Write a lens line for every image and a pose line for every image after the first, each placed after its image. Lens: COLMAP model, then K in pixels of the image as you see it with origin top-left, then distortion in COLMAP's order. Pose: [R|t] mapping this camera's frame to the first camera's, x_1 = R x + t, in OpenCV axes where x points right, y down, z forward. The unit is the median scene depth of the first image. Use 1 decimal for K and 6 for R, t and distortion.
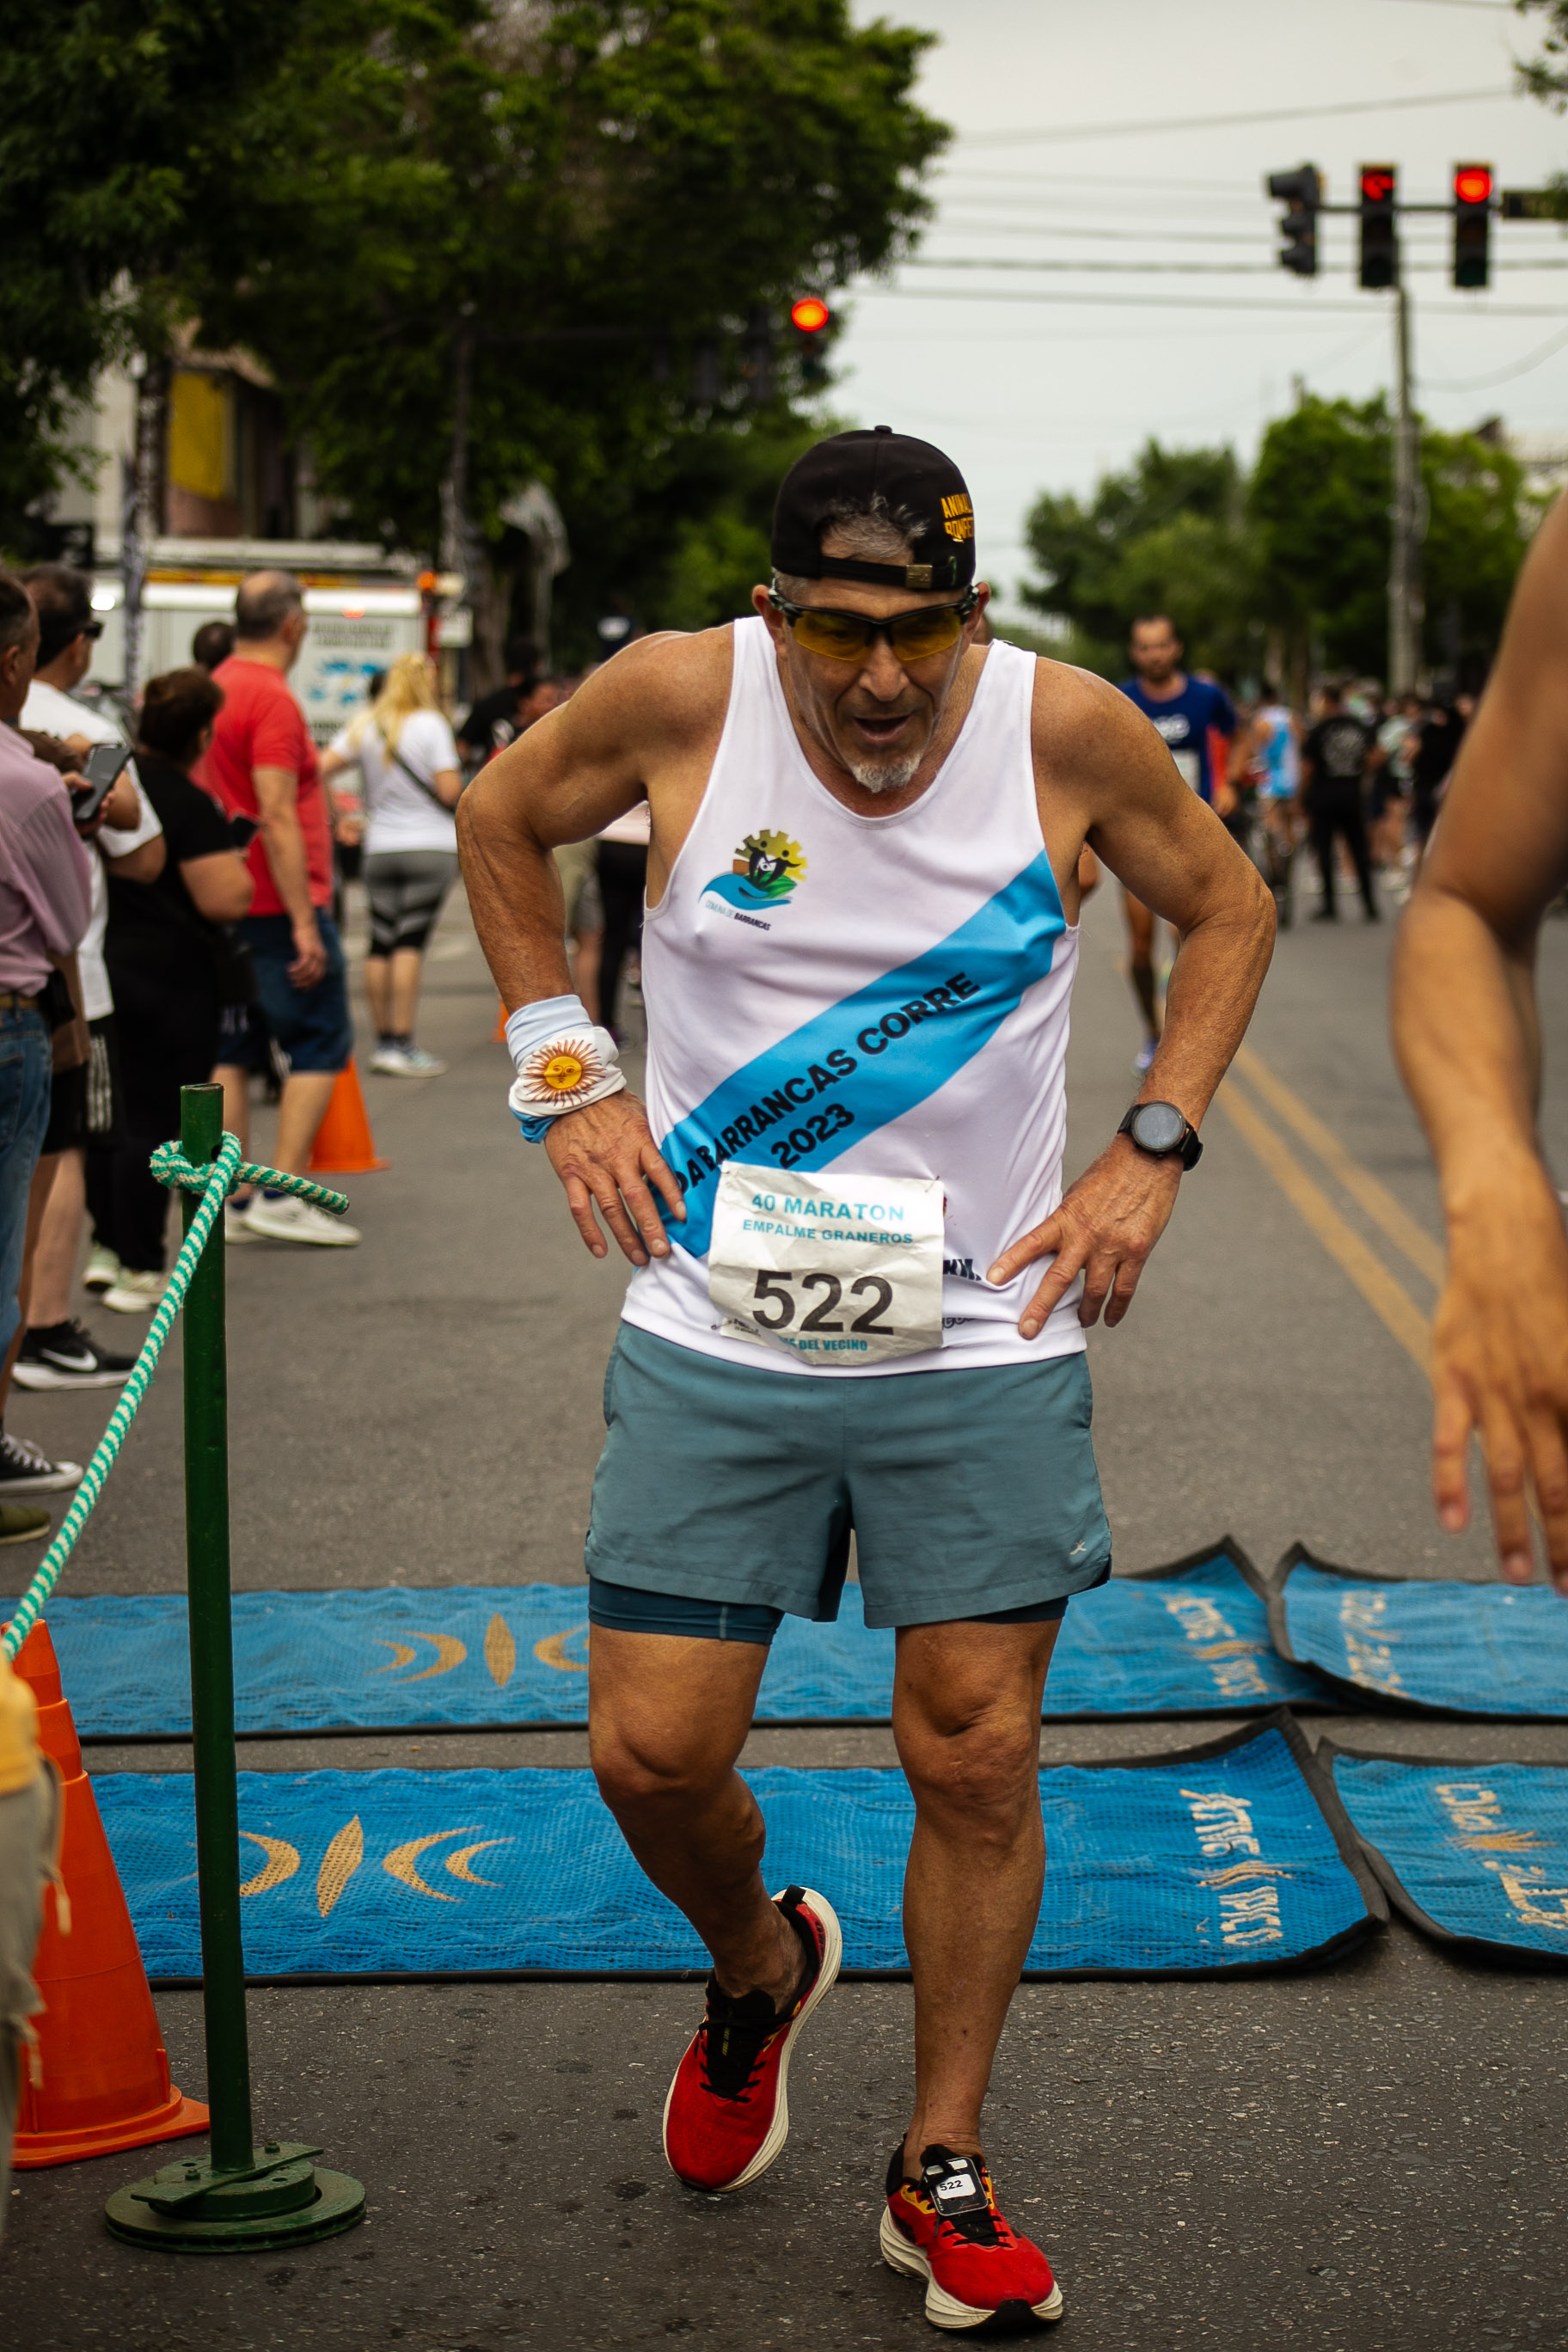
lens RADIAL K [[5224.4, 0, 784.0], [0, 5224.4, 1176.0], [0, 0, 1]] dist [-0.066530, 0.130425]
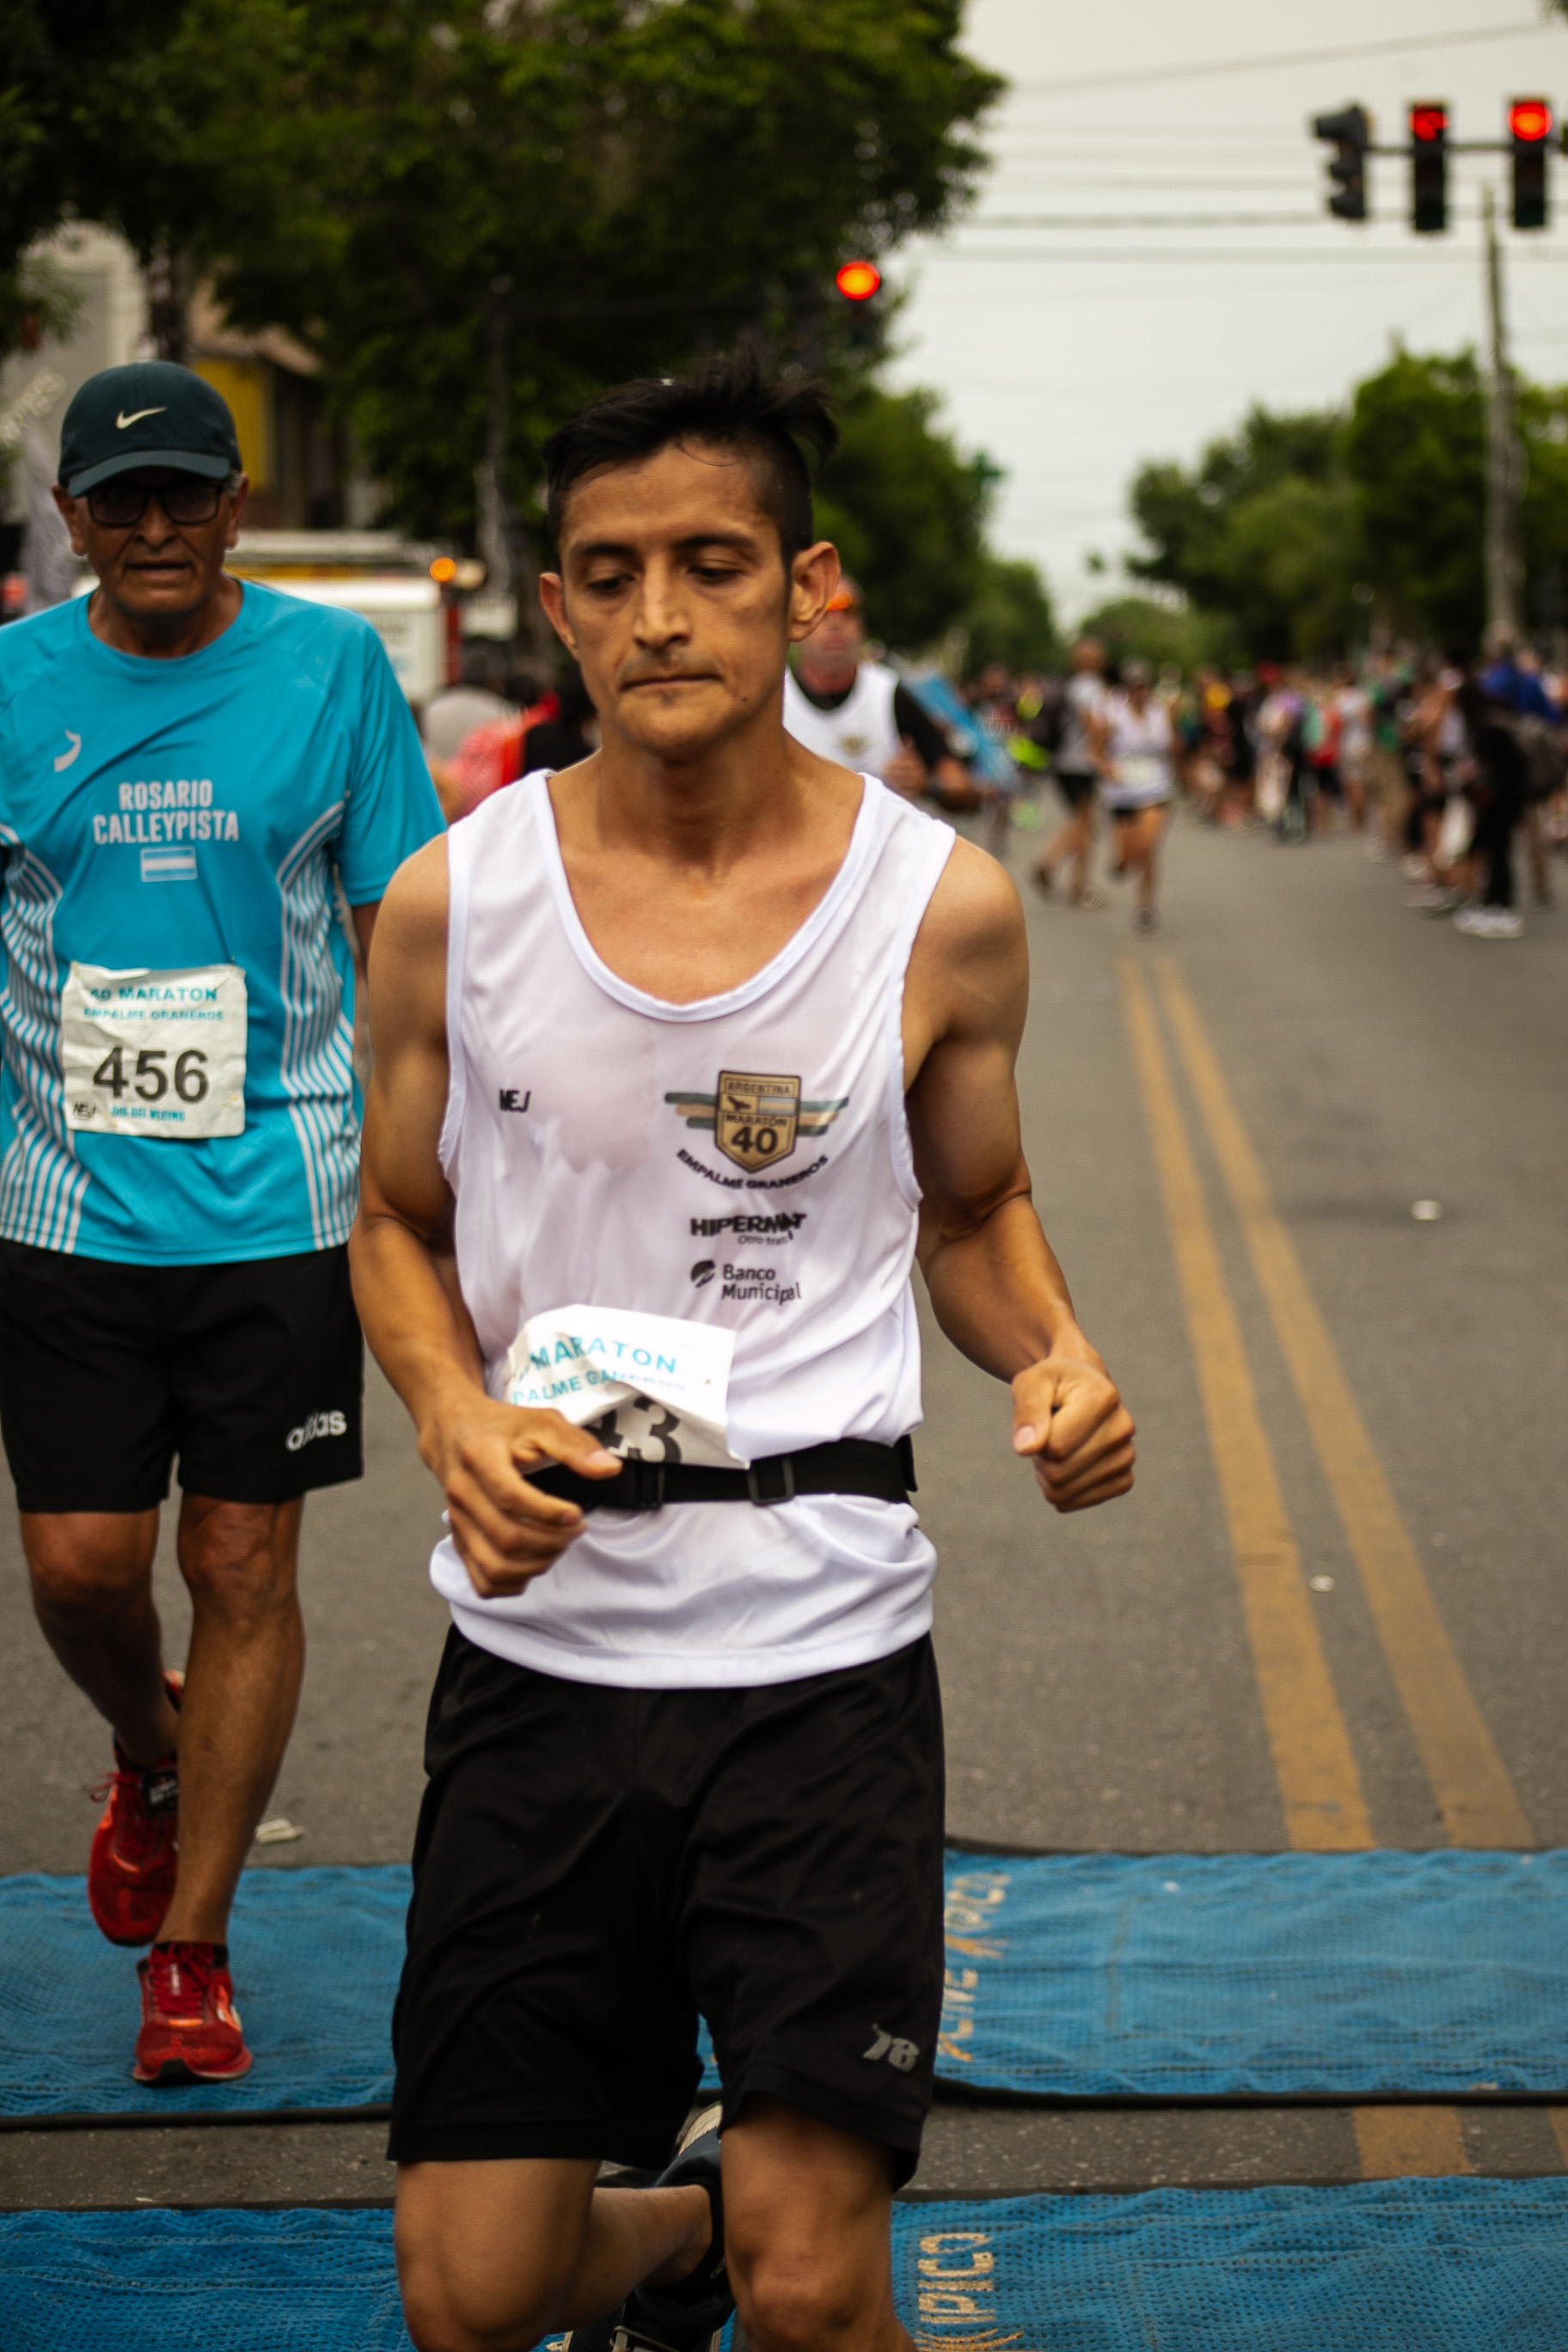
lens RADIAL K [[5237.2, 0, 788.2], [0, 5237.2, 1285.2], [0, 0, 1]] dist [-0.044441, -0.197420]
pose [[0.999272, -0.024034, -0.029637, 0.098468], [0.024746, 0.999408, 0.023901, -0.023667], [0.029045, -0.024617, 0.999275, 0.213632]]
